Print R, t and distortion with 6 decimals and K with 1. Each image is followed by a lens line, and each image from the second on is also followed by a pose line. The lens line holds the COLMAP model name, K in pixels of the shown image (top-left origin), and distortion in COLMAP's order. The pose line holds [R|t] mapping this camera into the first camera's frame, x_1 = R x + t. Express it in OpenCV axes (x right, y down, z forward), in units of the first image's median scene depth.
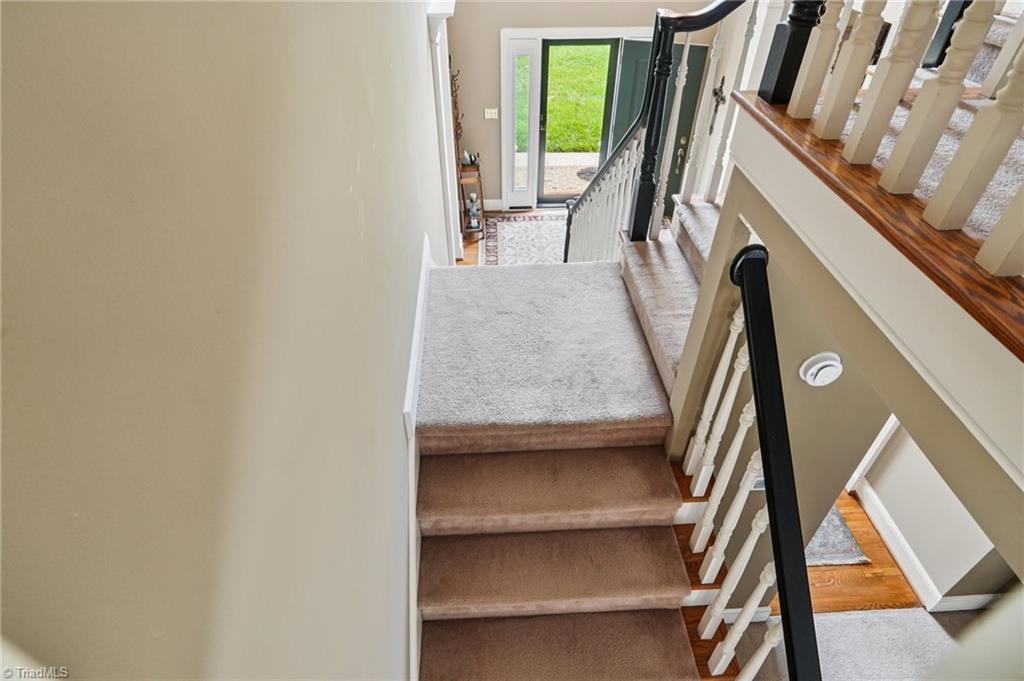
lens RADIAL K [[560.8, 0, 512.0], [0, 560.8, 340.5], [0, 0, 1]] dist [0.000497, 0.000039]
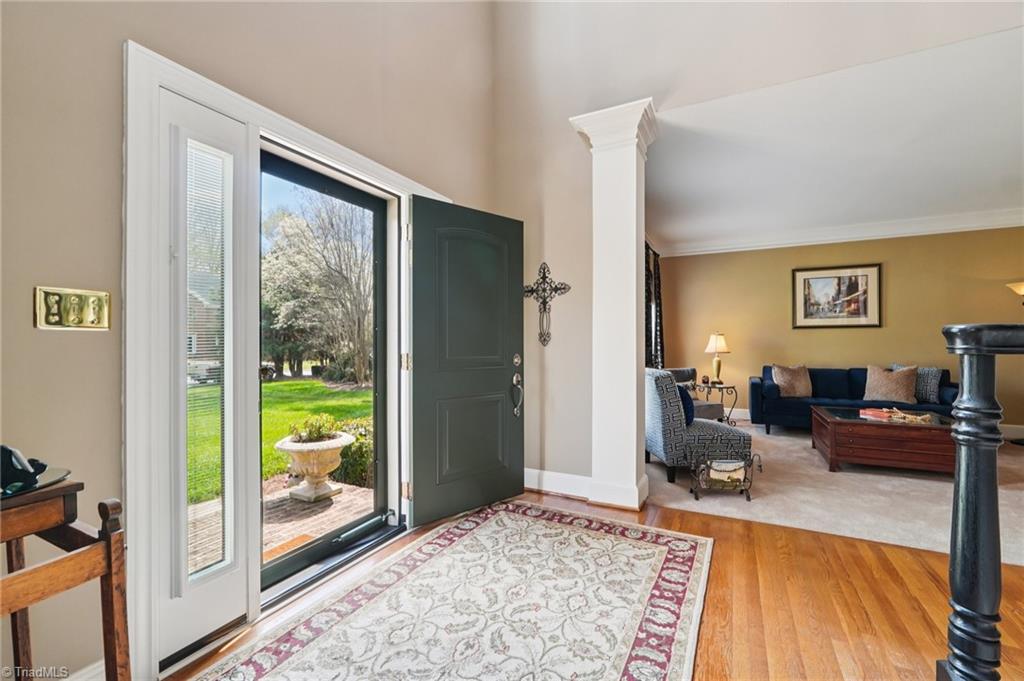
lens RADIAL K [[433.0, 0, 512.0], [0, 433.0, 340.5], [0, 0, 1]] dist [-0.008013, 0.000702]
pose [[0.507017, -0.002007, 0.861933, -0.096823], [0.556086, 0.764808, -0.325327, -0.202937], [-0.658560, 0.644256, 0.388887, 0.740016]]
